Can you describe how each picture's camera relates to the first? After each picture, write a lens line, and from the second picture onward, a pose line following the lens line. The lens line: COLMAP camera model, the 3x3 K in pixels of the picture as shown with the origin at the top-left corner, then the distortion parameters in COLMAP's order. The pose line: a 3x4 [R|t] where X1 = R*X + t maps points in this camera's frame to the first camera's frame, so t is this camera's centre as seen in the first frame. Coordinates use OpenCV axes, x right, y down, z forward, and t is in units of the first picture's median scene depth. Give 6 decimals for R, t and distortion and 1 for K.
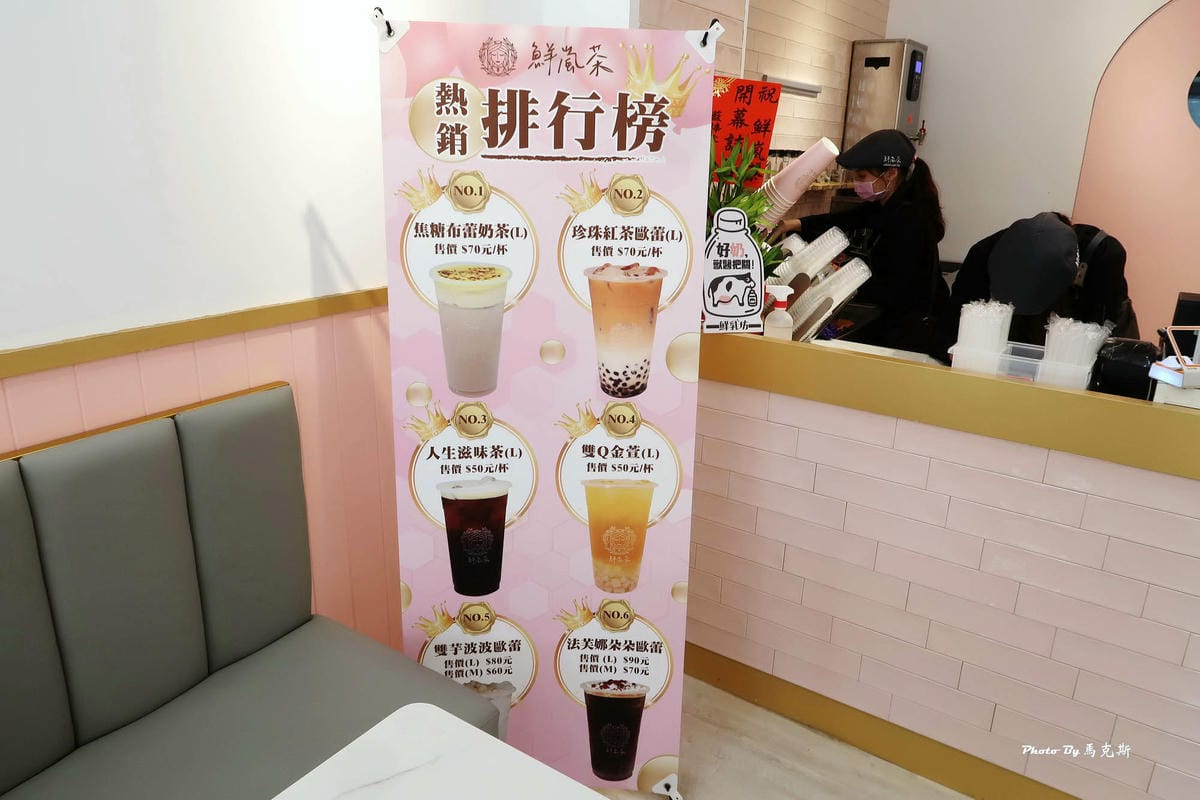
lens RADIAL K [[826.9, 0, 602.1], [0, 826.9, 400.4], [0, 0, 1]] dist [-0.007511, -0.004382]
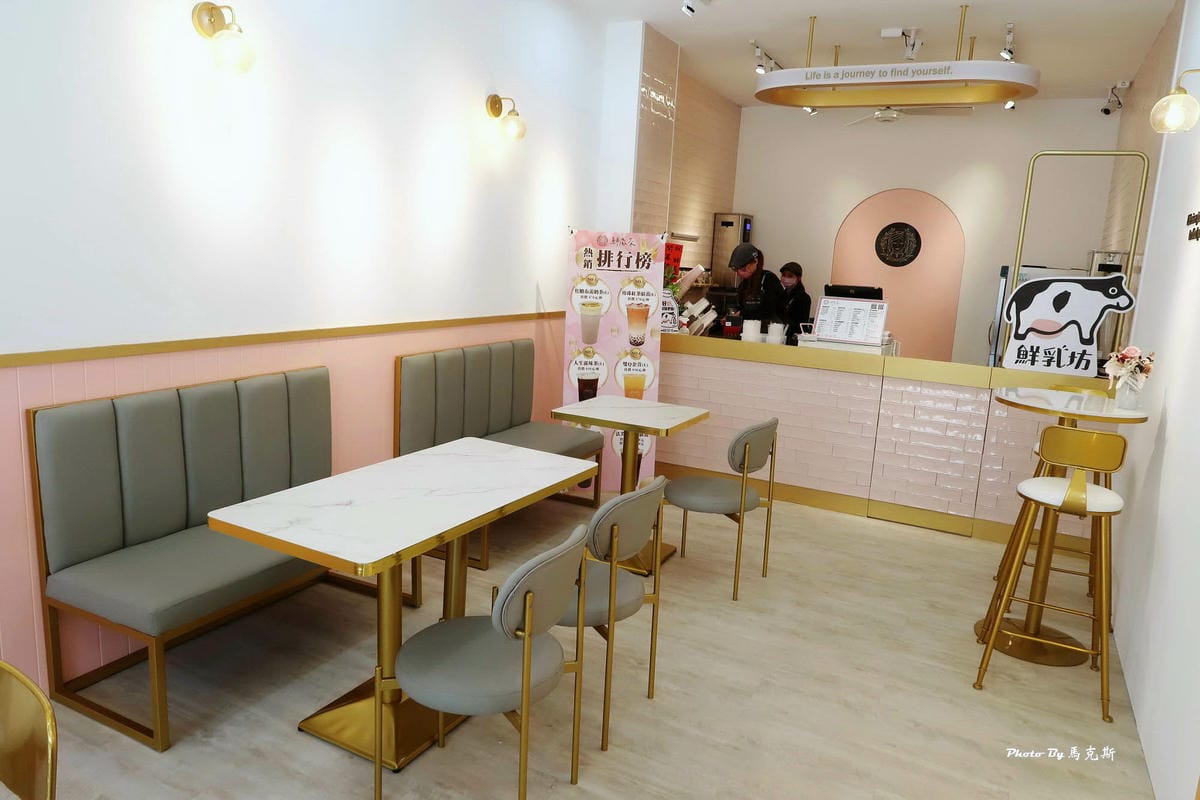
lens RADIAL K [[826.9, 0, 597.0], [0, 826.9, 400.5], [0, 0, 1]] dist [-0.007511, -0.004382]
pose [[0.992719, 0.006105, 0.120302, -0.501715], [0.008512, 0.992662, -0.120618, 0.580653], [-0.120155, 0.120764, 0.985383, -2.043196]]
